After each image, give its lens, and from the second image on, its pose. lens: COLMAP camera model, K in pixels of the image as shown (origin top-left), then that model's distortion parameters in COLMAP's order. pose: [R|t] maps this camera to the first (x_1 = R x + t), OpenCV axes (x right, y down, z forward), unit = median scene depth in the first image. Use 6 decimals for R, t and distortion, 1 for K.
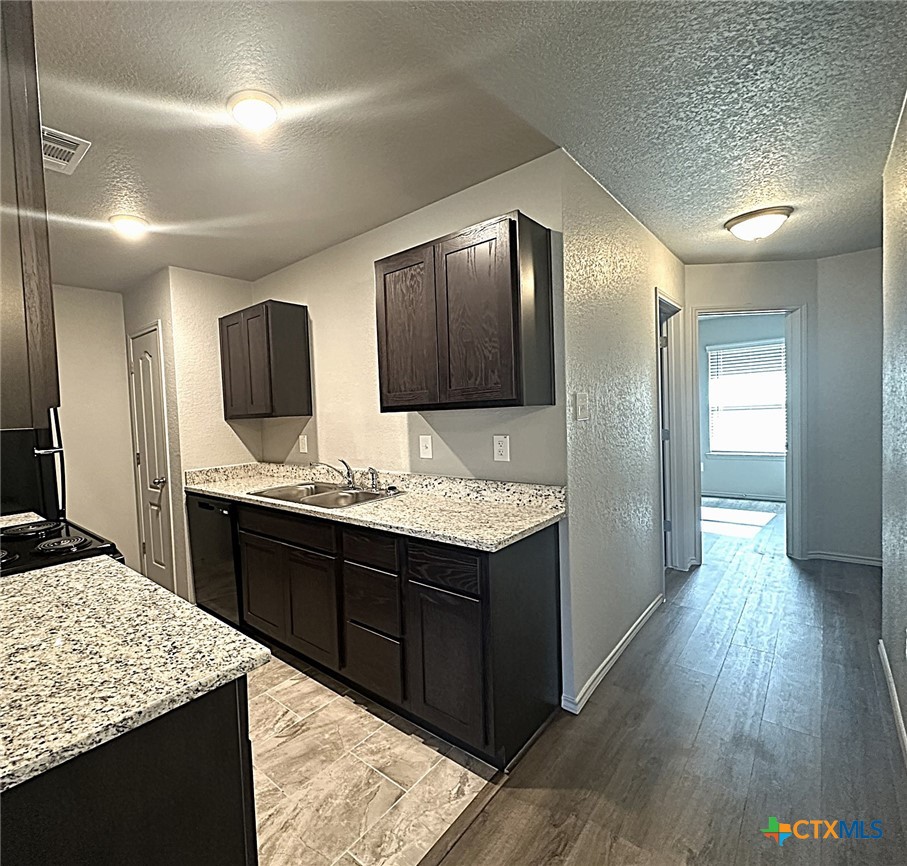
lens RADIAL K [[460.4, 0, 356.9], [0, 460.4, 434.5], [0, 0, 1]] dist [0.000110, -0.000002]
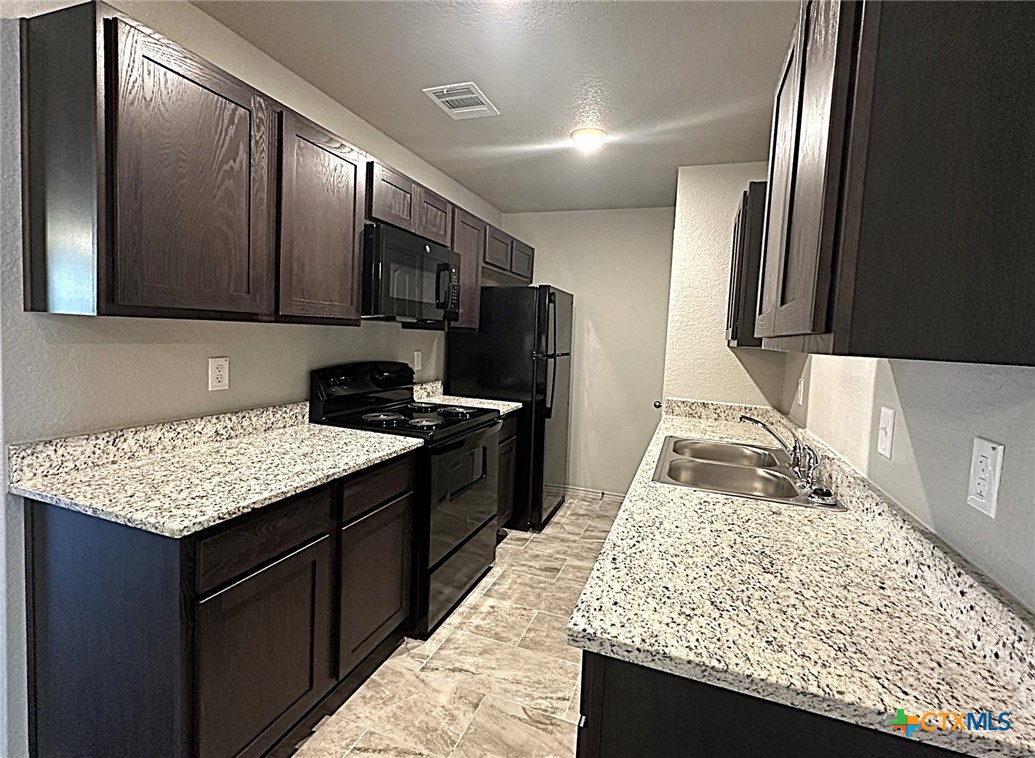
lens RADIAL K [[475.4, 0, 532.1], [0, 475.4, 363.7], [0, 0, 1]] dist [-0.000517, -0.000086]
pose [[0.430220, 0.122339, -0.894396, 0.538400], [-0.111123, 0.990416, 0.082021, -0.054538], [0.895858, 0.064101, 0.439692, 0.572438]]
